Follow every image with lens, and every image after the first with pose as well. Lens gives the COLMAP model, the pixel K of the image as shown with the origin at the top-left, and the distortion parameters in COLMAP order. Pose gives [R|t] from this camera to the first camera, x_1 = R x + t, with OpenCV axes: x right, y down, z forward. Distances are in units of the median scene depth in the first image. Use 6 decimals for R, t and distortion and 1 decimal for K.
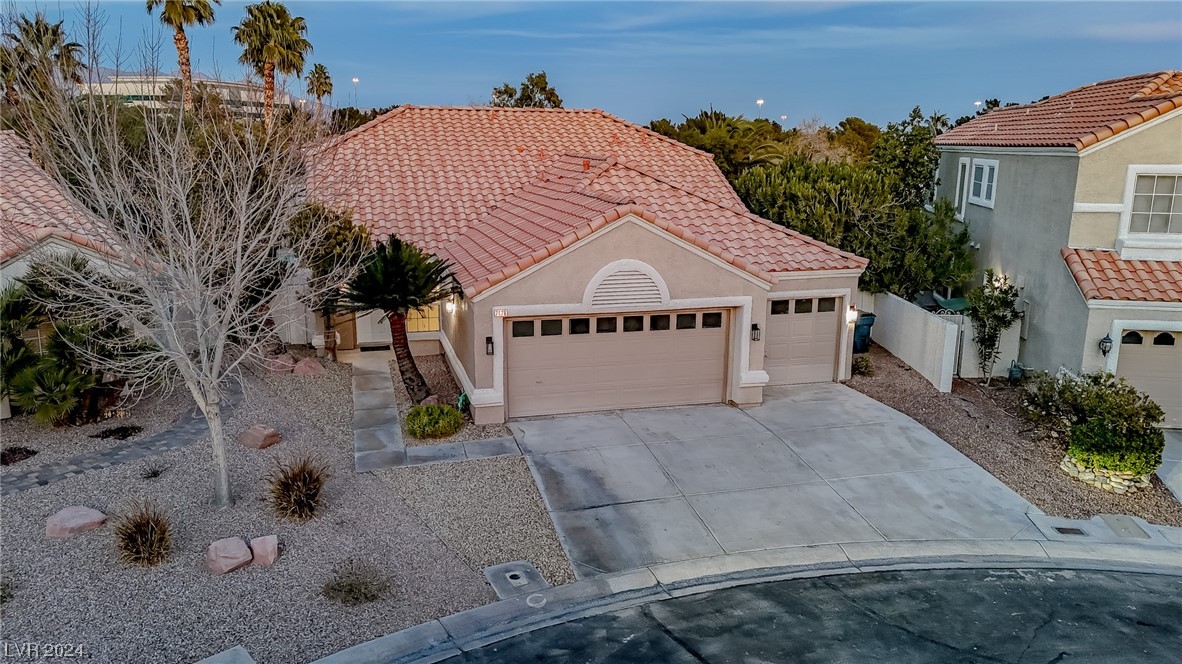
lens RADIAL K [[863.6, 0, 589.9], [0, 863.6, 331.4], [0, 0, 1]] dist [0.091834, -0.095105]
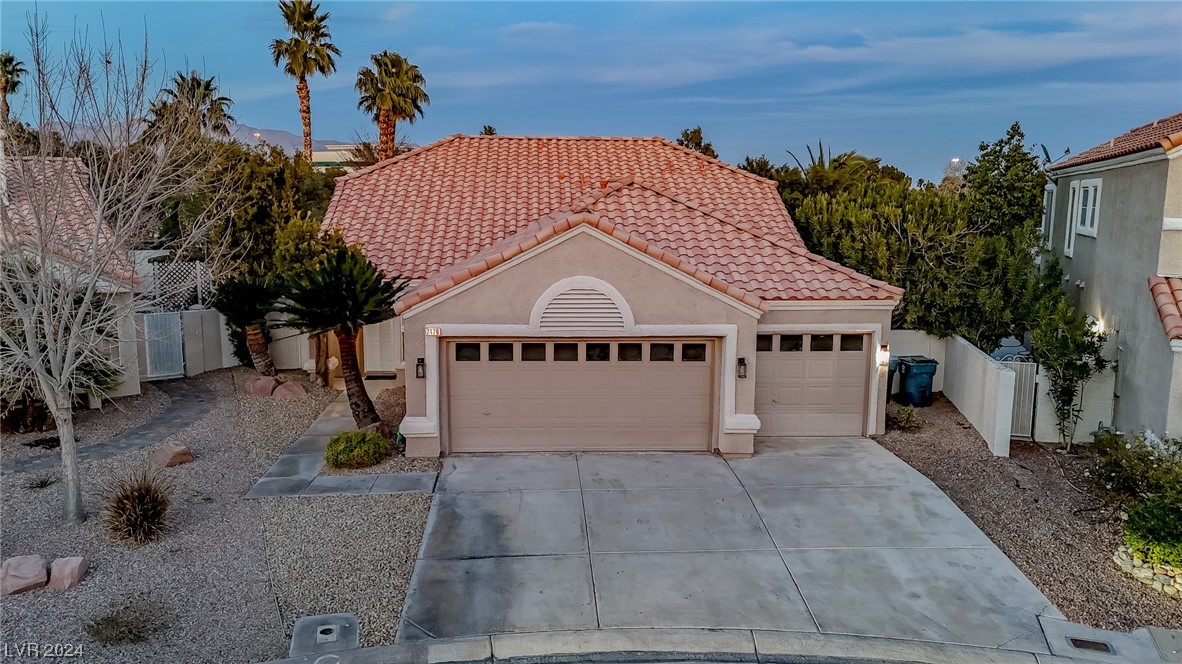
lens RADIAL K [[863.6, 0, 589.9], [0, 863.6, 331.4], [0, 0, 1]] dist [0.091834, -0.095105]
pose [[0.978264, 0.030499, -0.205109, 0.223062], [-0.044804, 0.996848, -0.065468, 0.027890], [0.202466, 0.073234, 0.976547, 0.148891]]
